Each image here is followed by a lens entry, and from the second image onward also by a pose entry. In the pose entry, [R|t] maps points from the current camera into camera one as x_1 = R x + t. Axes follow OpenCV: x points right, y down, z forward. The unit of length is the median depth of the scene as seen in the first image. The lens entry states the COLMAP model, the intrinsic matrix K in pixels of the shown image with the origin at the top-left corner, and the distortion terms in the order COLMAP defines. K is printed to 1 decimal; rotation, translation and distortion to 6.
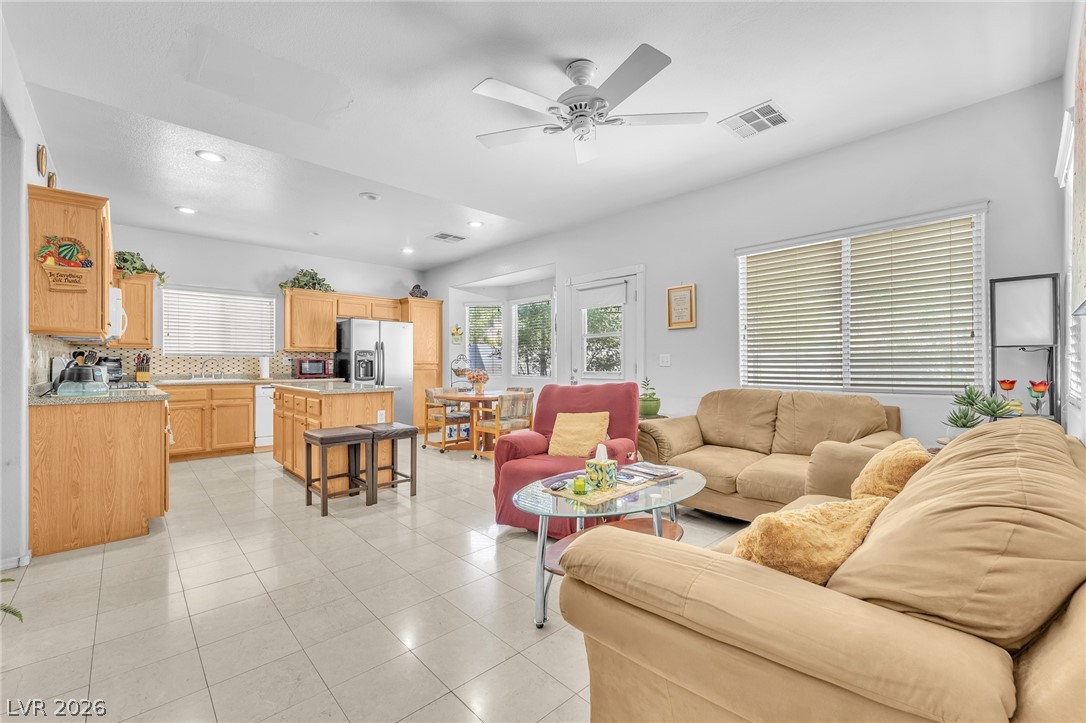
lens RADIAL K [[448.2, 0, 543.0], [0, 448.2, 361.5], [0, 0, 1]] dist [0.000103, -0.000087]
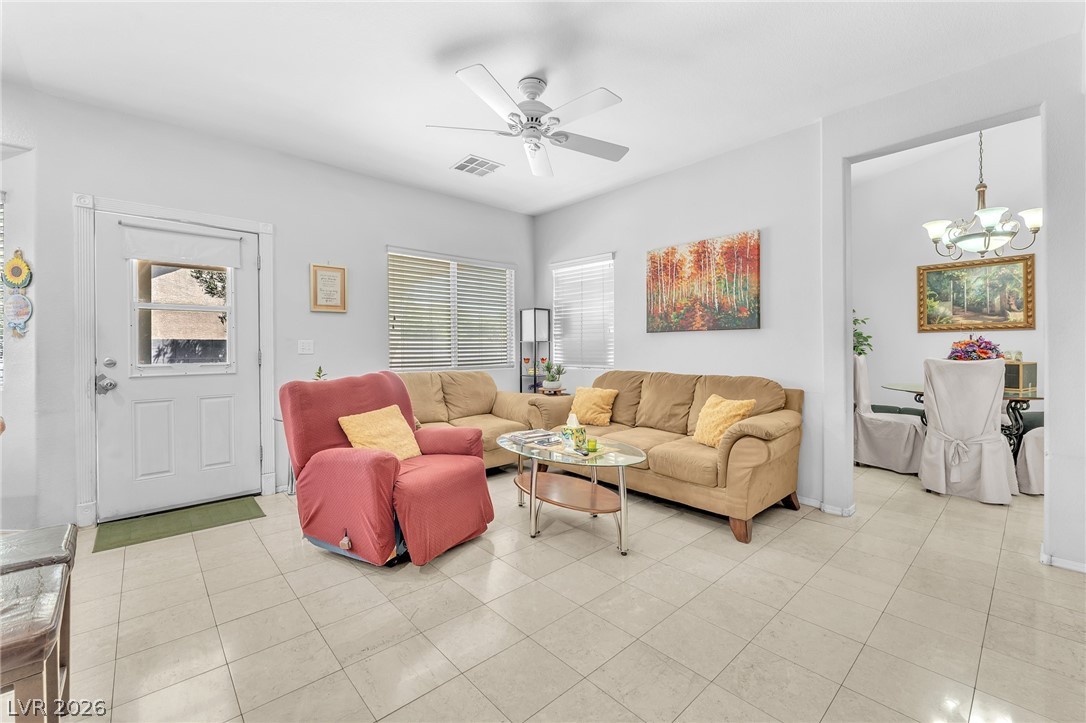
lens RADIAL K [[448.9, 0, 540.3], [0, 448.9, 348.8], [0, 0, 1]] dist [-0.002162, -0.000254]
pose [[0.023006, 0.003501, 0.999729, -0.417592], [0.000715, 0.999994, -0.003518, 0.002621], [-0.999735, 0.000796, 0.023003, 0.389417]]
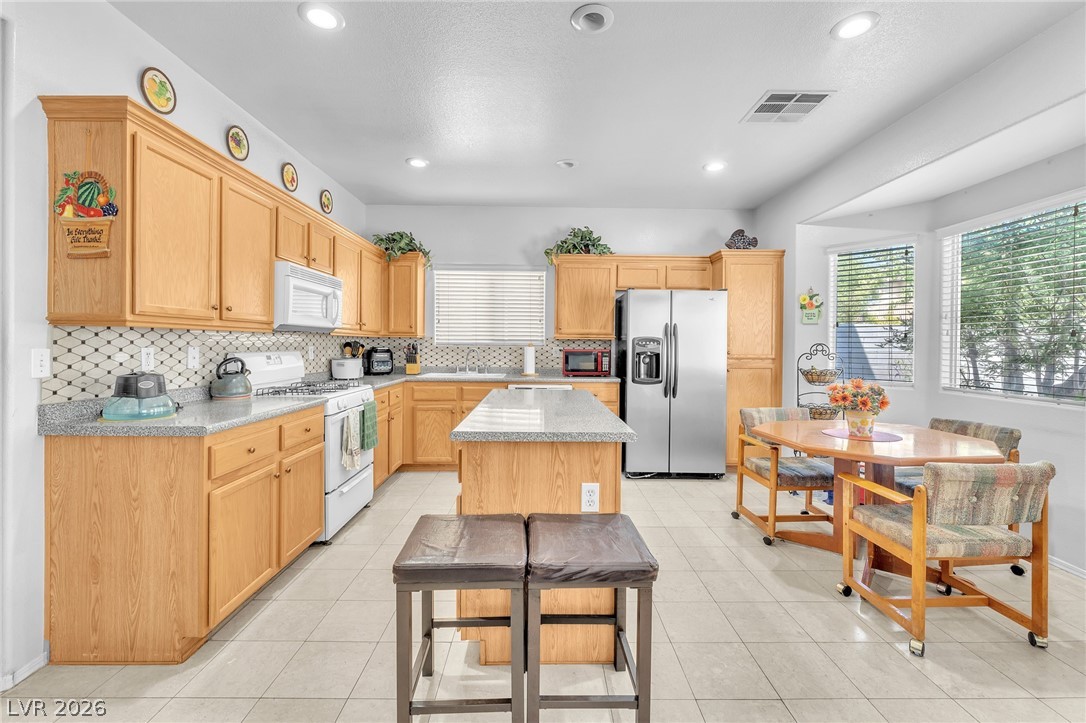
lens RADIAL K [[453.0, 0, 547.5], [0, 453.0, 348.6], [0, 0, 1]] dist [-0.001941, -0.000185]
pose [[0.740491, 0.012079, -0.671957, -0.068221], [-0.004631, 0.999906, 0.012871, -0.017390], [0.672050, -0.006419, 0.740478, 0.443677]]
